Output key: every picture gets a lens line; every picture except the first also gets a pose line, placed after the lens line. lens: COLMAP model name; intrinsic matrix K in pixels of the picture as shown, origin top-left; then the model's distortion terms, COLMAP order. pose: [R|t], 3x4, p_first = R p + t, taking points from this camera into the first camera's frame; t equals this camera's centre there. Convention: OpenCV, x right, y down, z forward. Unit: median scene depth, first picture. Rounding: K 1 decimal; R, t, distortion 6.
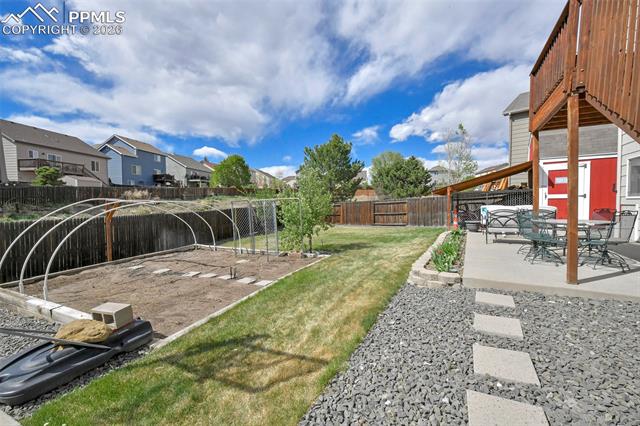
lens RADIAL K [[261.6, 0, 319.5], [0, 261.6, 206.2], [0, 0, 1]] dist [-0.009618, -0.000186]
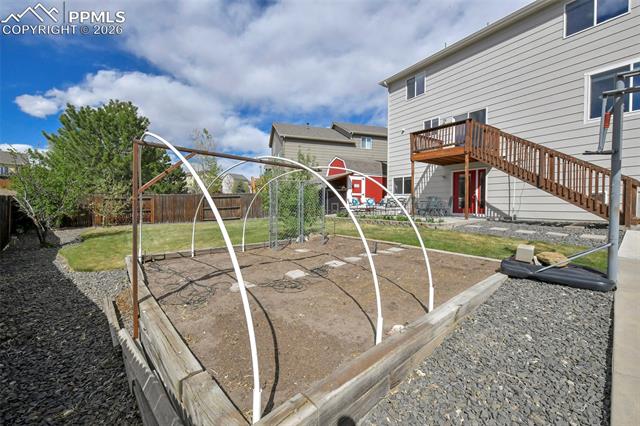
lens RADIAL K [[261.6, 0, 315.2], [0, 261.6, 214.9], [0, 0, 1]] dist [-0.009618, -0.000186]
pose [[0.420708, -0.024370, 0.906869, -0.252716], [0.005550, 0.999690, 0.024290, 0.017374], [-0.907179, -0.005186, 0.420712, 0.136826]]
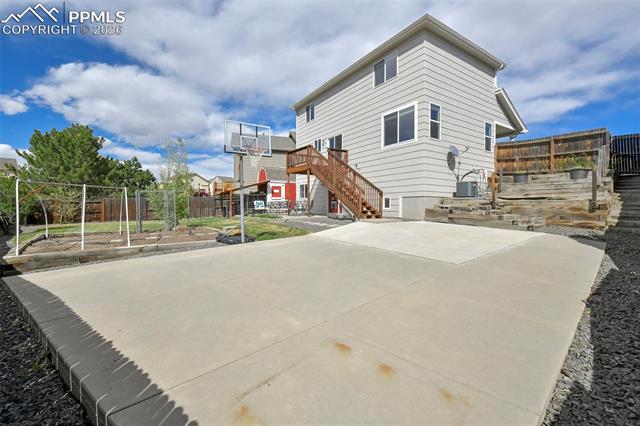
lens RADIAL K [[273.5, 0, 318.7], [0, 273.5, 210.2], [0, 0, 1]] dist [-0.009877, 0.000092]
pose [[0.425306, -0.000014, 0.905050, -0.296579], [0.006762, 0.999972, -0.003162, 0.021806], [-0.905025, 0.007465, 0.425294, -0.094922]]
